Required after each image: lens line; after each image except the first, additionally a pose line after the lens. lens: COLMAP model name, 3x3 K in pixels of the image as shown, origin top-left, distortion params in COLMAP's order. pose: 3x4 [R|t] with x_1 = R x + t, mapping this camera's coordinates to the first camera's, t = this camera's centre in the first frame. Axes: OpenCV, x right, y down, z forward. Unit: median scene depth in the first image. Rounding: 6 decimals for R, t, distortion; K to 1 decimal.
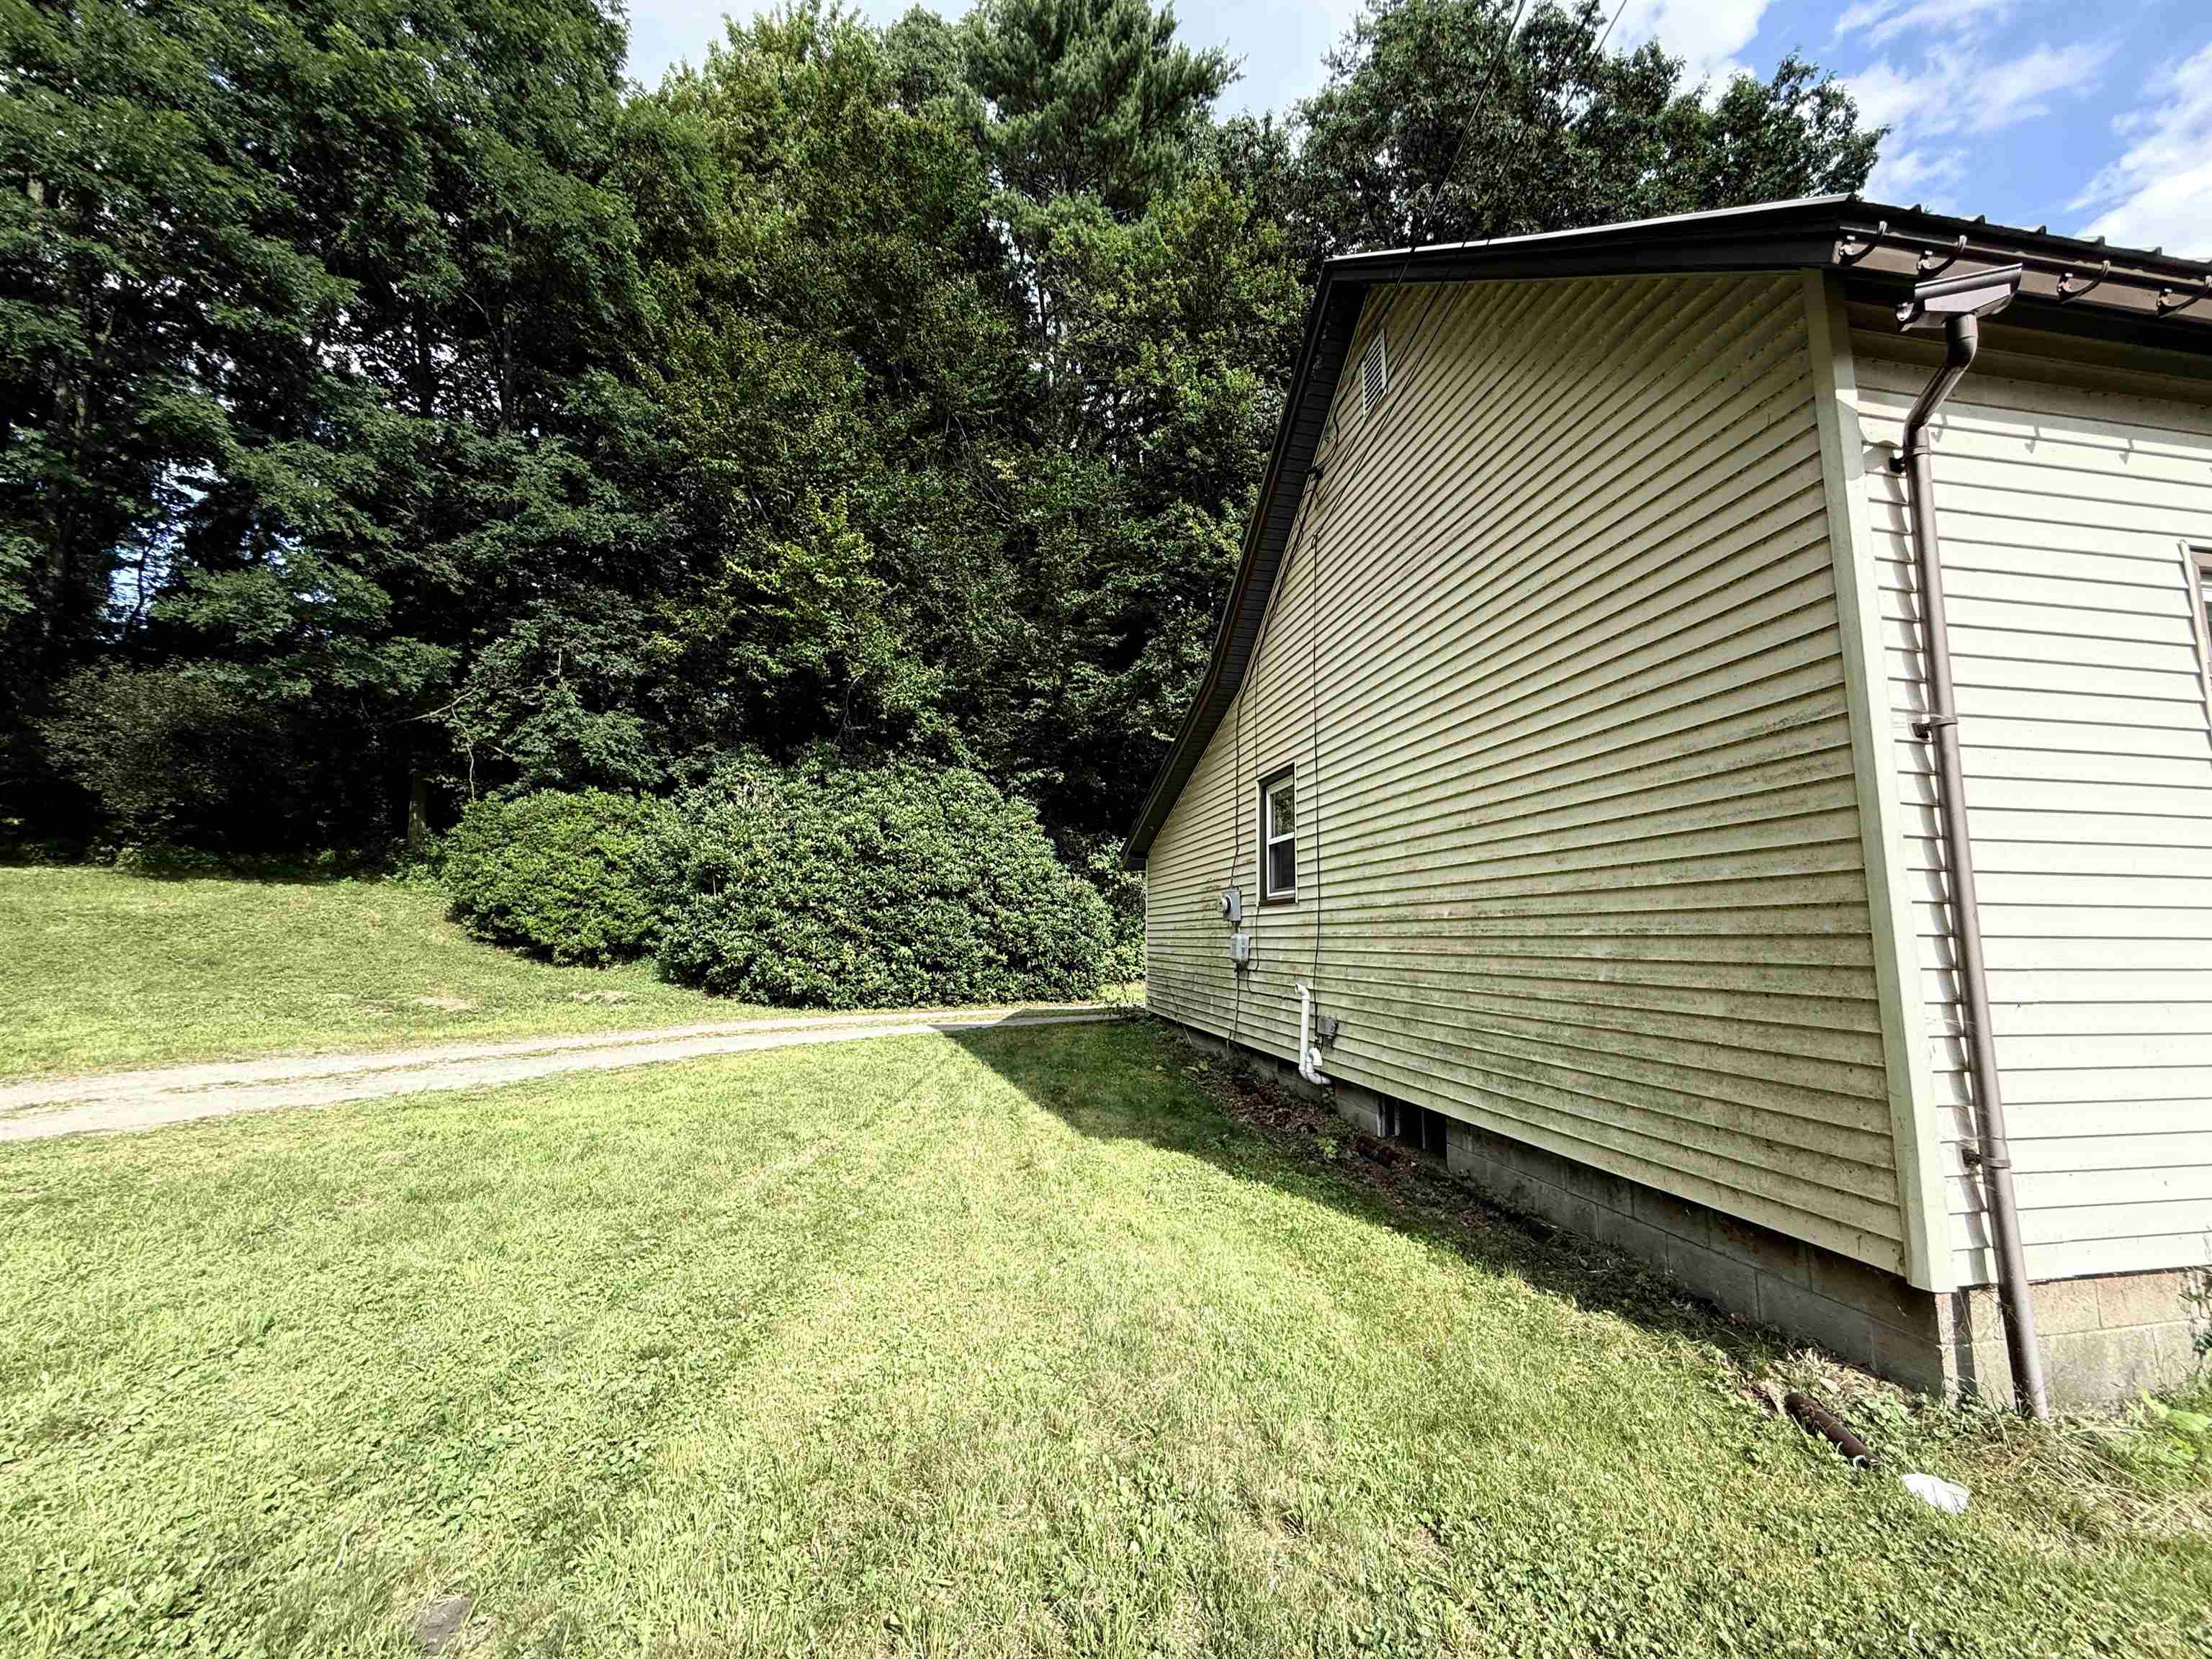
lens RADIAL K [[889.7, 0, 1109.8], [0, 889.7, 826.9], [0, 0, 1]] dist [0.002957, 0.000367]
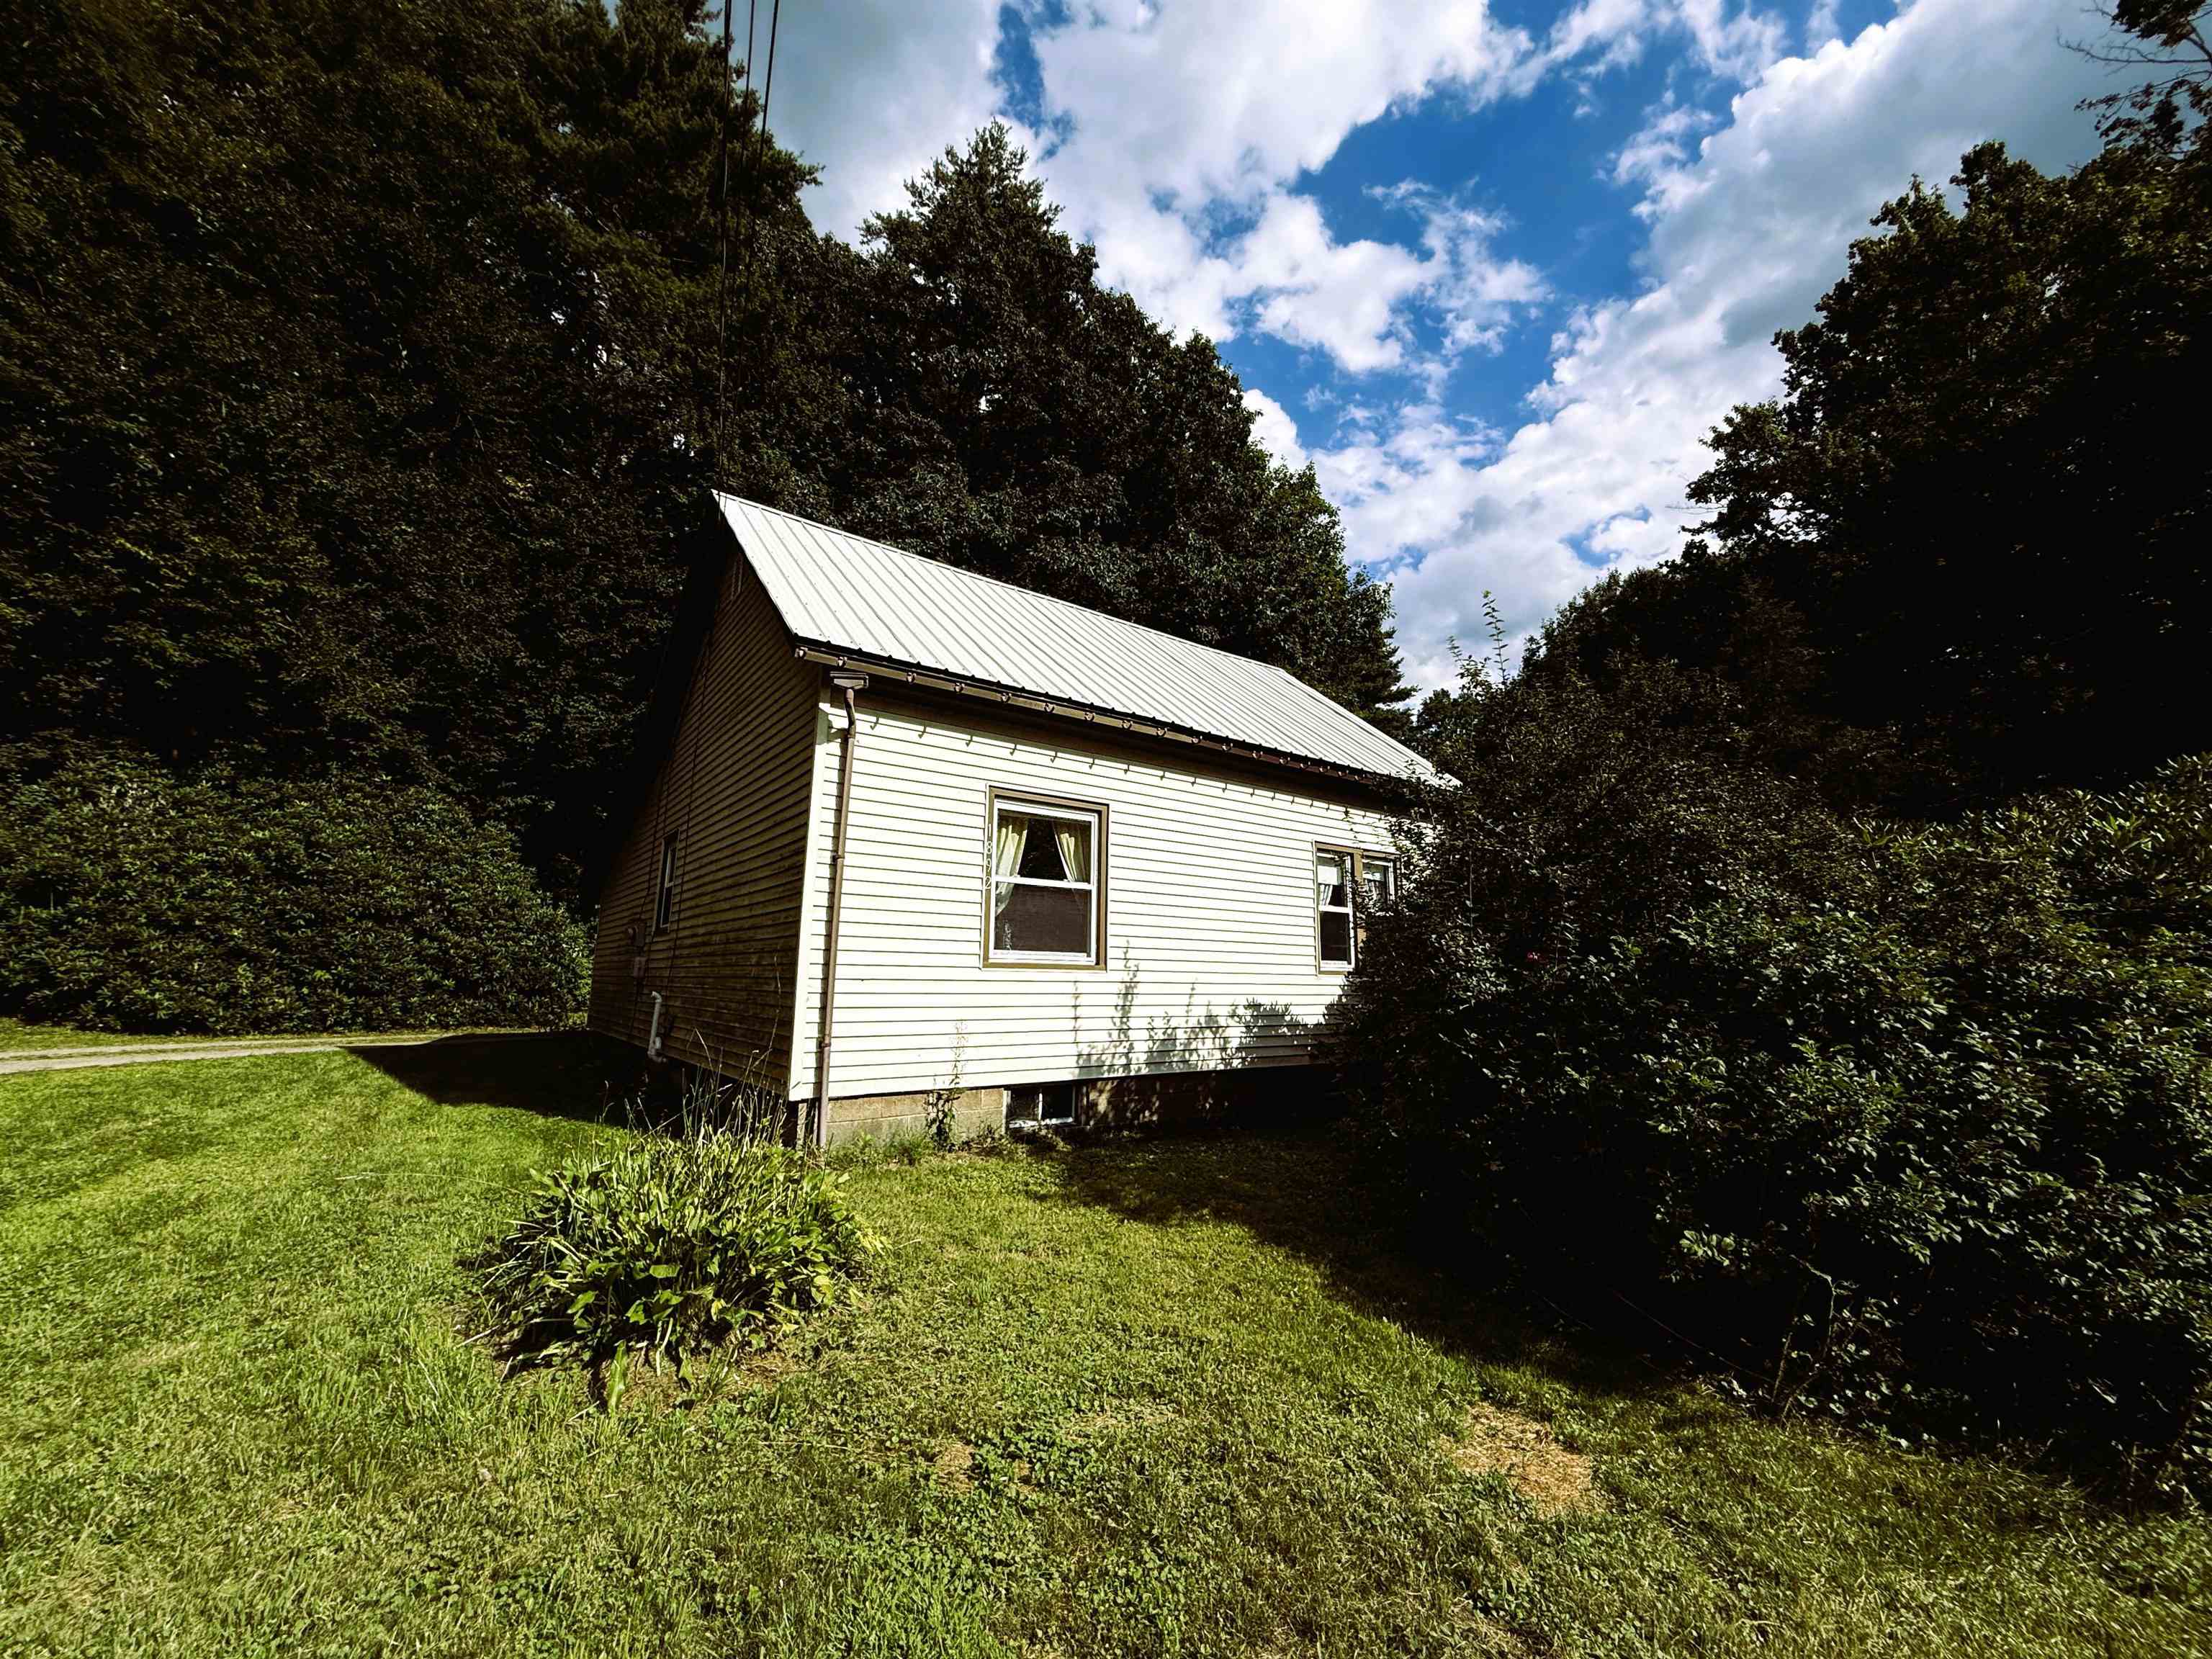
lens RADIAL K [[889.7, 0, 1103.4], [0, 889.7, 828.9], [0, 0, 1]] dist [0.002957, 0.000367]
pose [[0.896986, 0.080096, 0.434743, 0.090005], [-0.062784, 0.996562, -0.054065, -0.018009], [-0.437579, 0.021200, 0.898930, -0.229023]]
